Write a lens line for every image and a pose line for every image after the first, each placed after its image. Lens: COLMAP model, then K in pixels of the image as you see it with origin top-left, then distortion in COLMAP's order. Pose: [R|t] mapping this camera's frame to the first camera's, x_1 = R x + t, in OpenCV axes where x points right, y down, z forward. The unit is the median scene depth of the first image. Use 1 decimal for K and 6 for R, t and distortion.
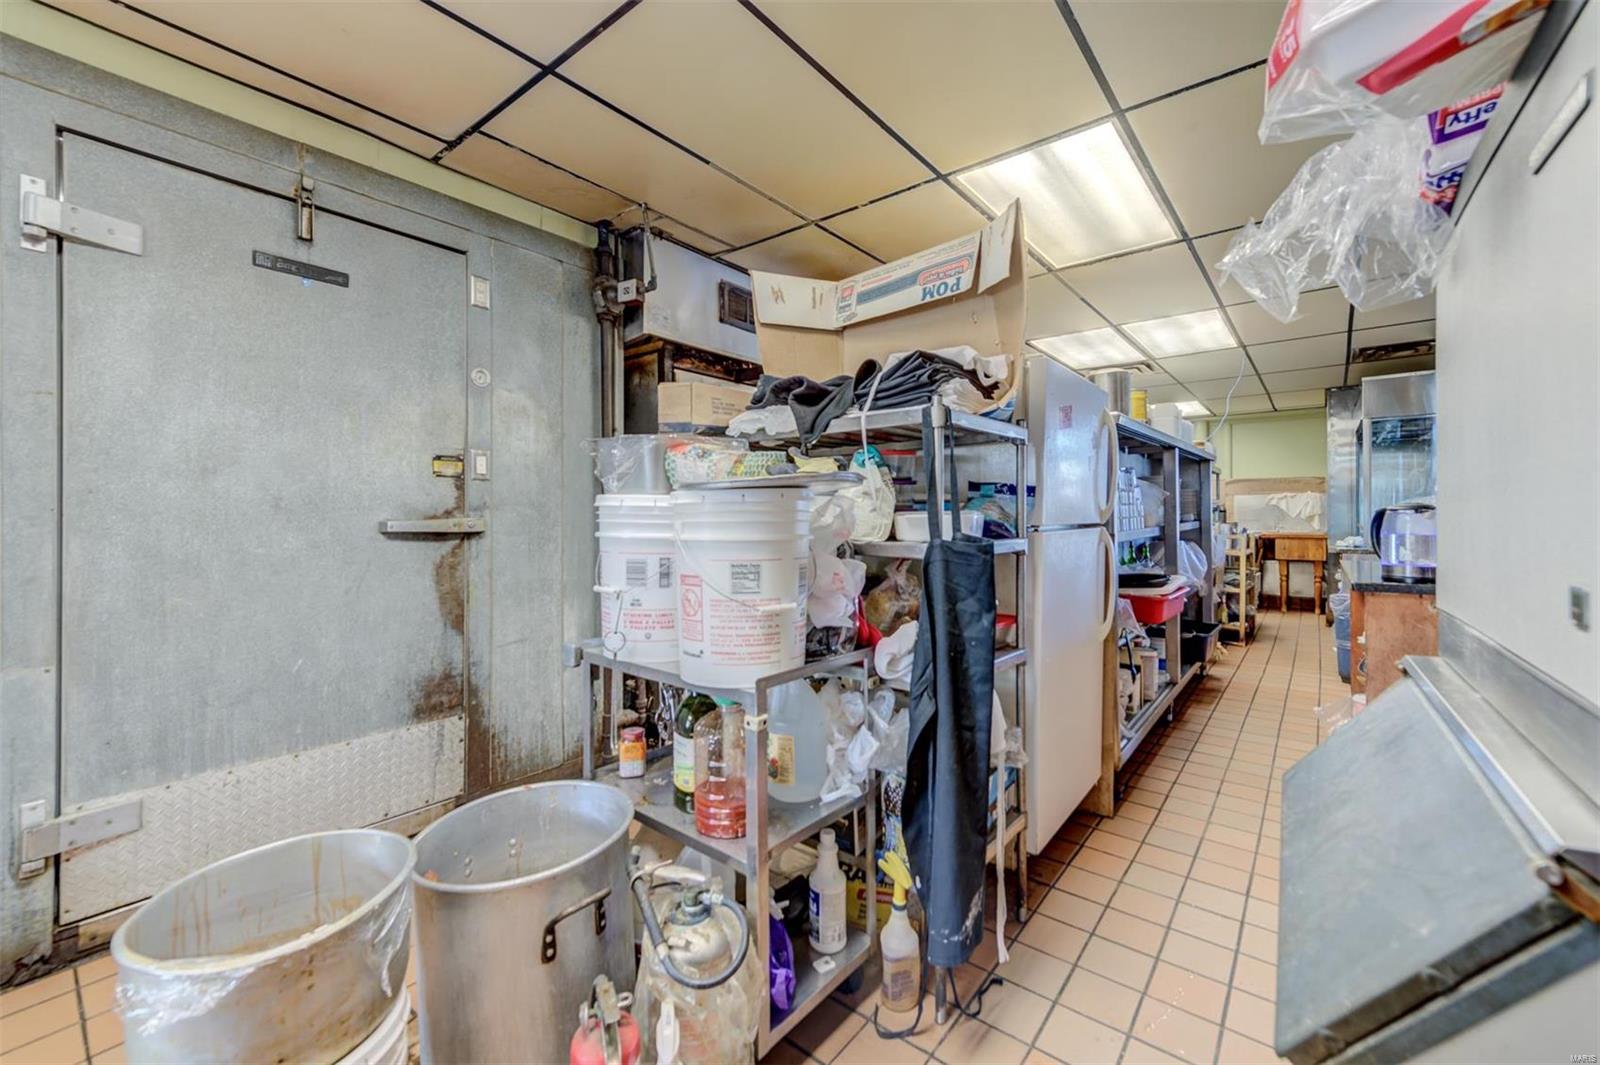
lens RADIAL K [[657.1, 0, 809.9], [0, 657.1, 523.2], [0, 0, 1]] dist [0.009033, -0.000883]
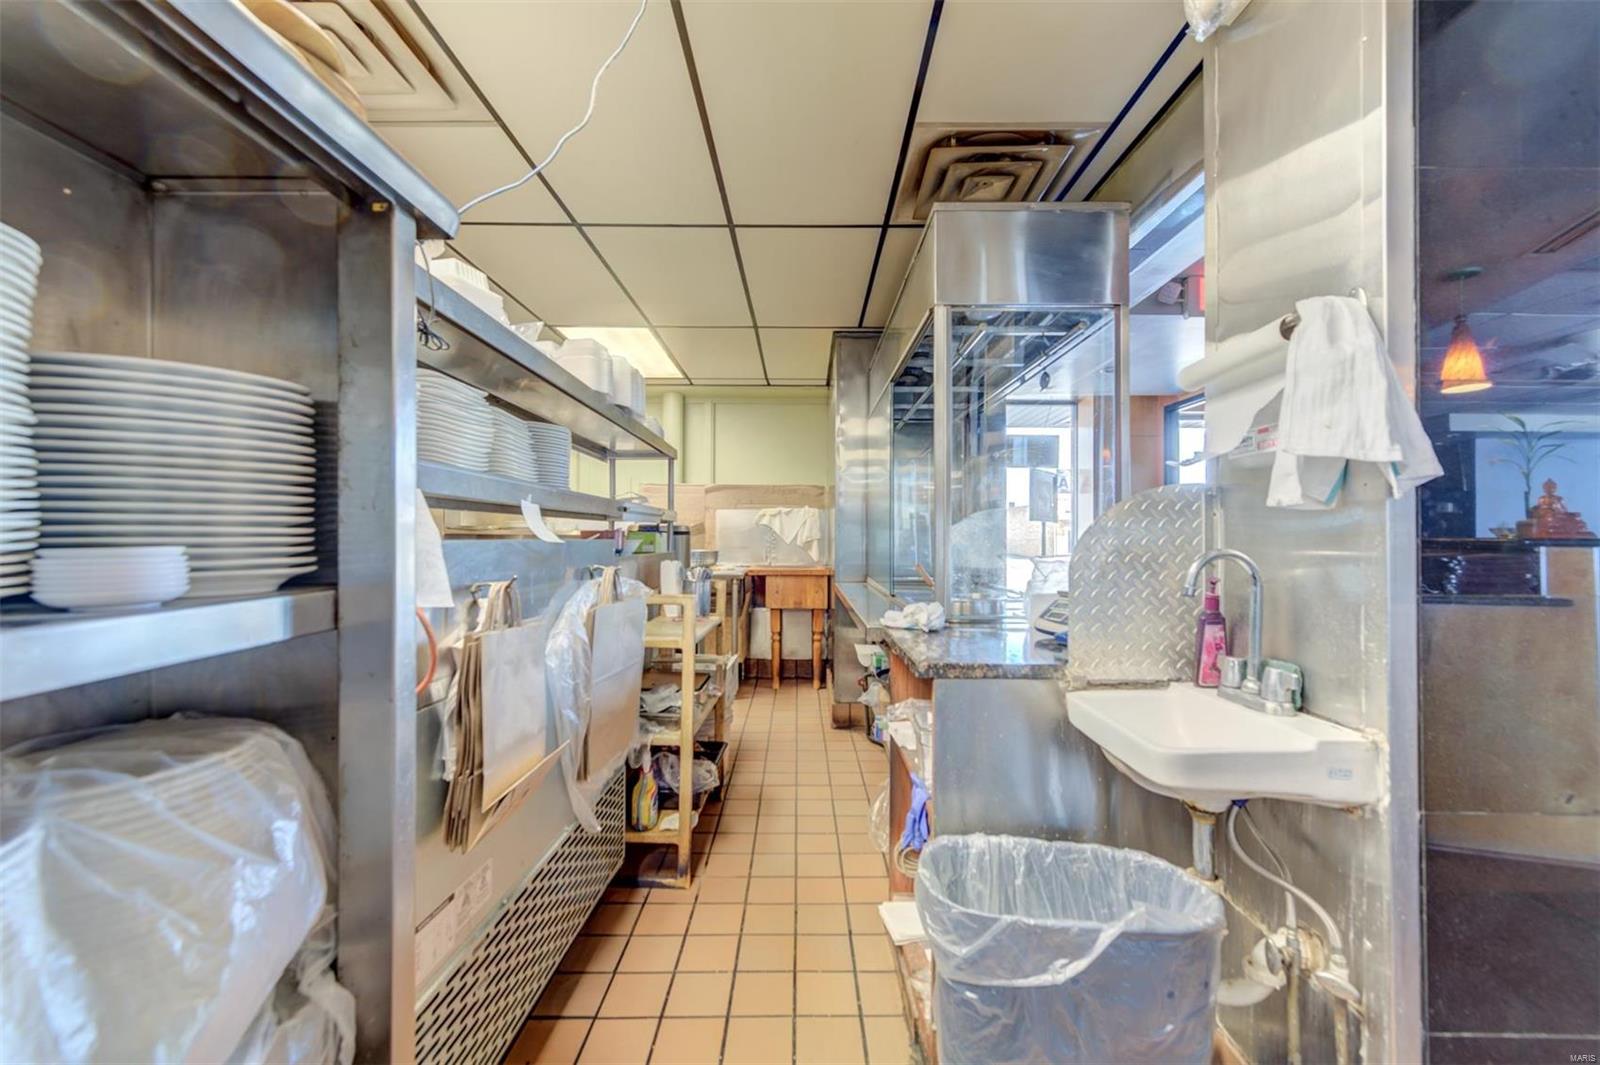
lens RADIAL K [[657.1, 0, 807.1], [0, 657.1, 533.2], [0, 0, 1]] dist [0.009033, -0.000883]
pose [[0.790024, 0.012993, 0.612938, 0.335078], [-0.007324, 0.999904, -0.011756, -0.012014], [-0.613032, 0.004798, 0.790043, 0.457298]]
